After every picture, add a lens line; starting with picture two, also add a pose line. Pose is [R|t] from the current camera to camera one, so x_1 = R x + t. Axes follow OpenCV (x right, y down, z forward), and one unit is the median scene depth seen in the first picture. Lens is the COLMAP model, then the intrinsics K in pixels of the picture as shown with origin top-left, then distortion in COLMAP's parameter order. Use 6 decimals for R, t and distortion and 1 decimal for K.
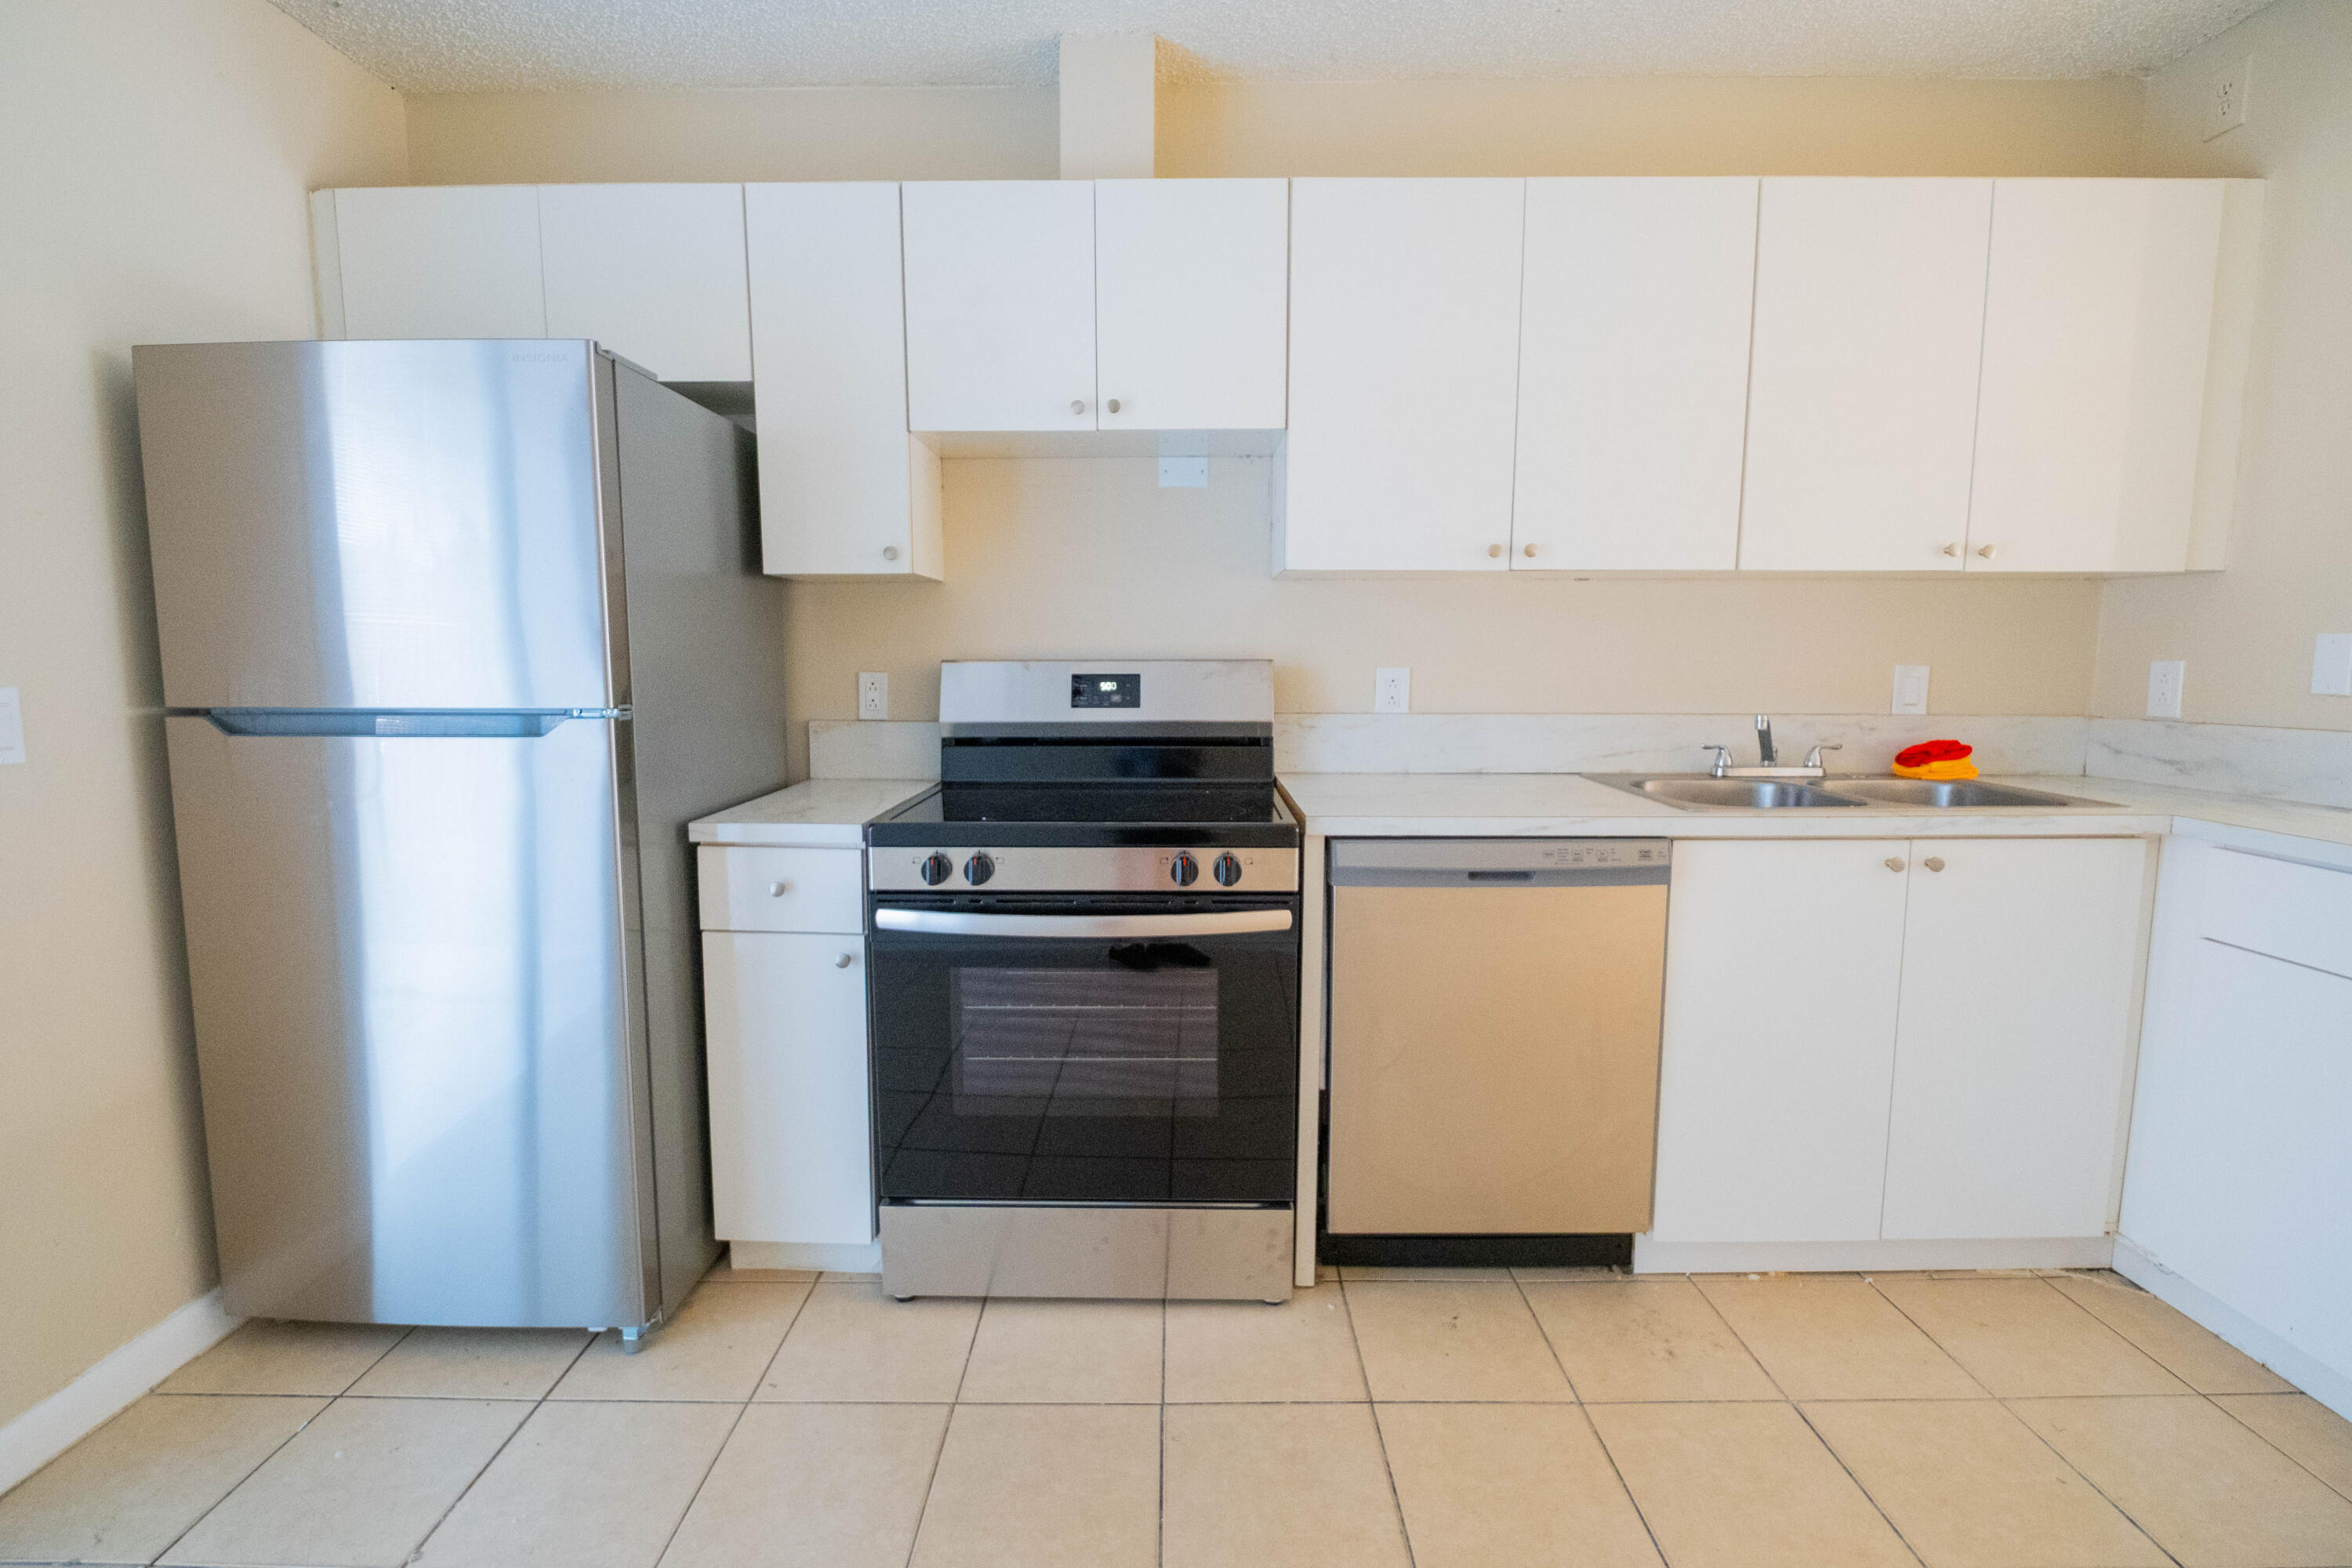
lens RADIAL K [[1193.7, 0, 1176.0], [0, 1193.7, 784.0], [0, 0, 1]] dist [-0.002379, -0.000347]
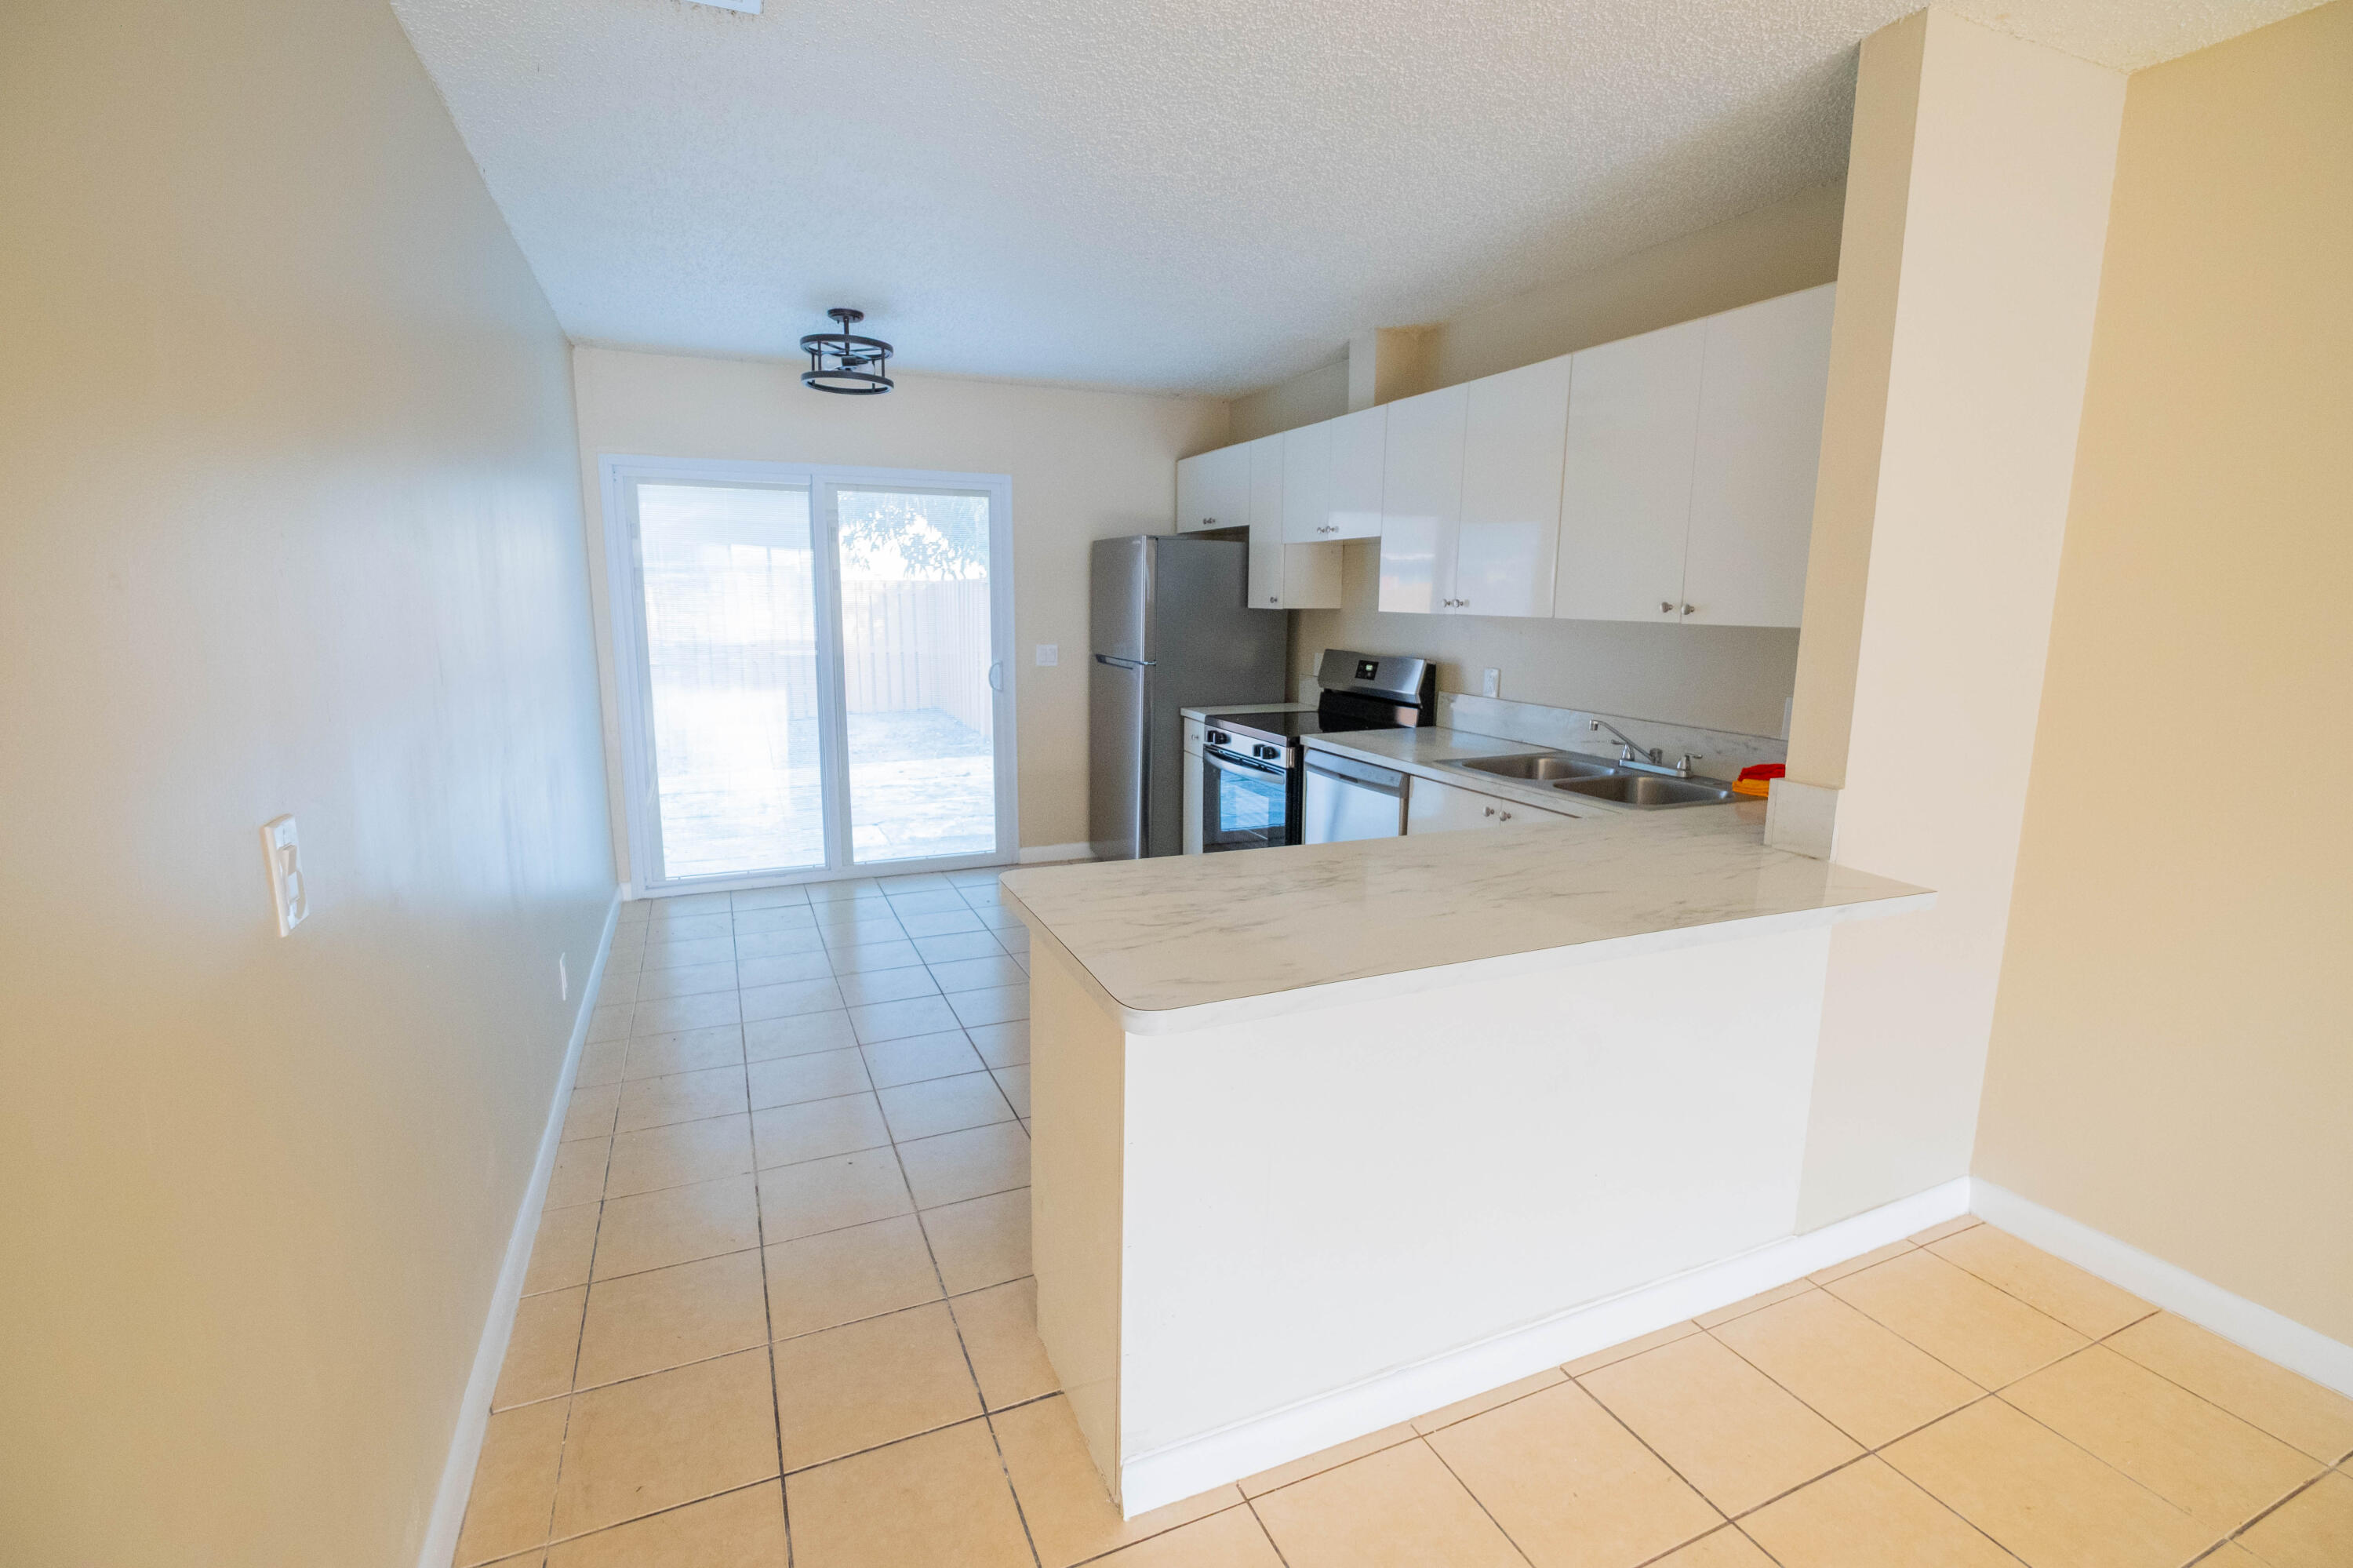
lens RADIAL K [[1045.5, 0, 1181.1], [0, 1045.5, 775.5], [0, 0, 1]] dist [0.000980, 0.000308]
pose [[0.413689, 0.162457, -0.895807, 1.485860], [-0.120792, 0.985046, 0.122858, -0.090010], [0.902370, 0.057381, 0.427126, 0.031468]]
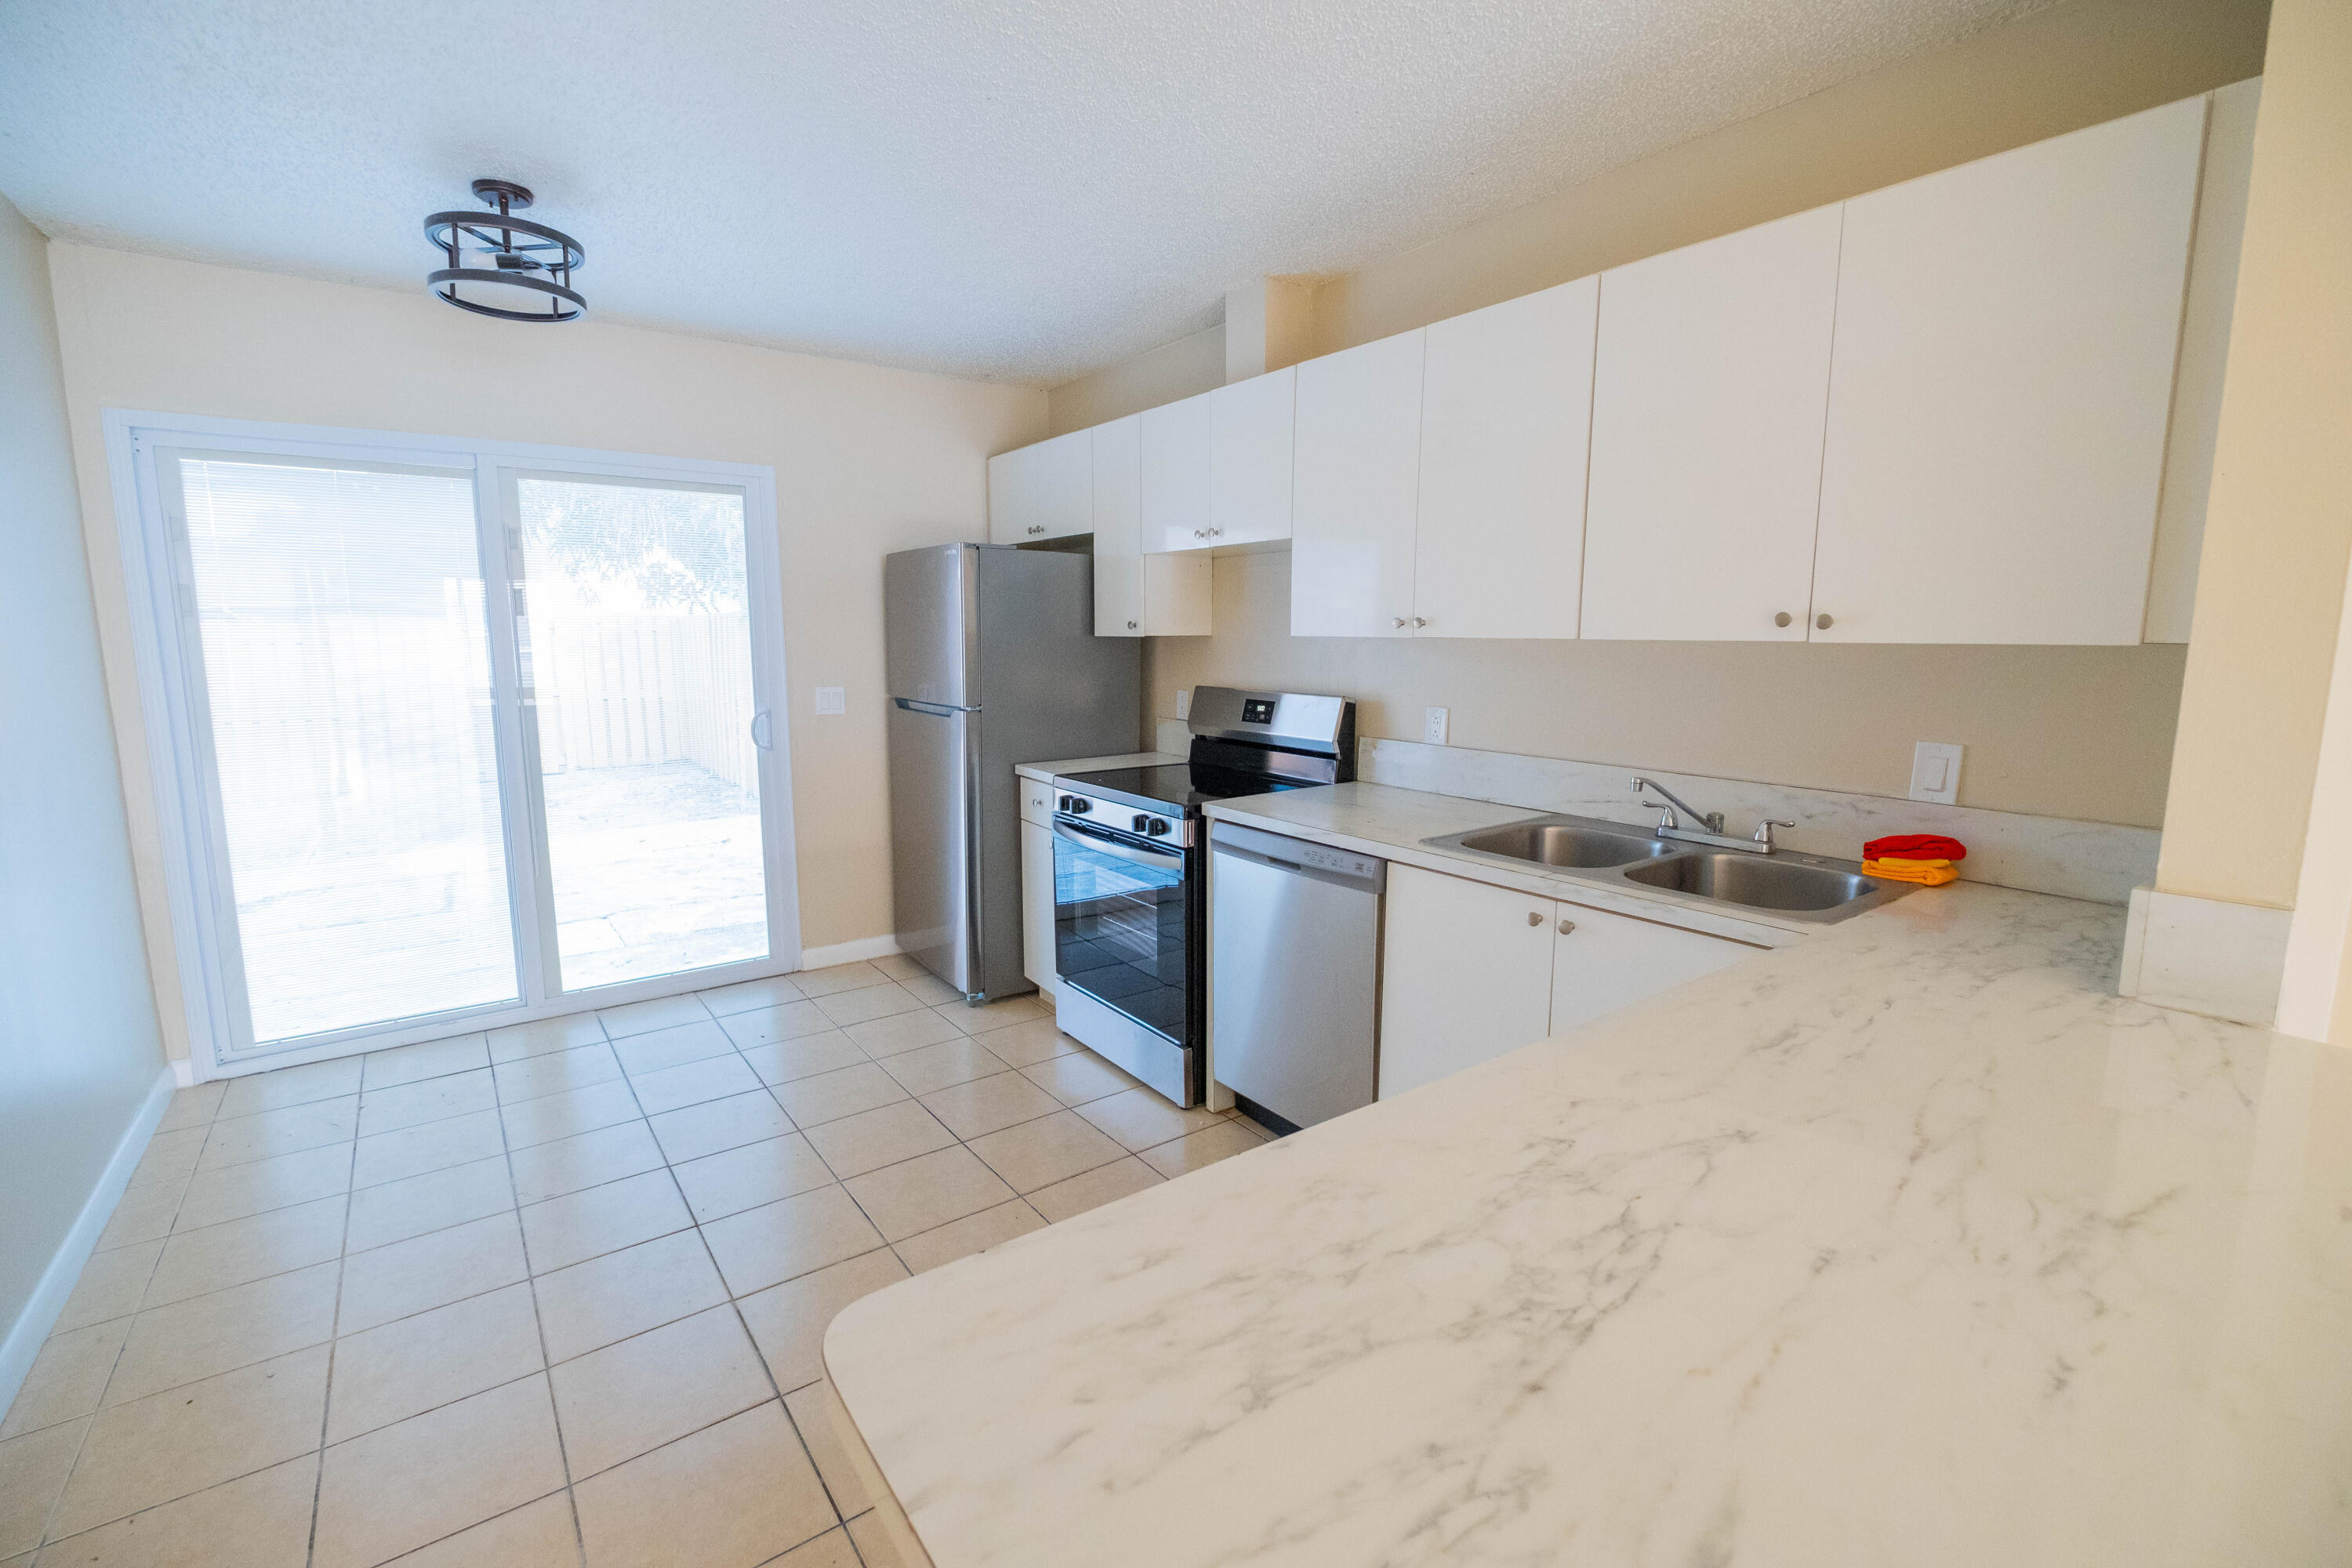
lens RADIAL K [[1033.5, 0, 1176.0], [0, 1033.5, 784.0], [0, 0, 1]] dist [-0.001414, -0.000515]
pose [[0.596289, 0.120729, -0.793640, 1.016146], [-0.099697, 0.992110, 0.076015, -0.083618], [0.796555, 0.033797, 0.603621, 0.146106]]
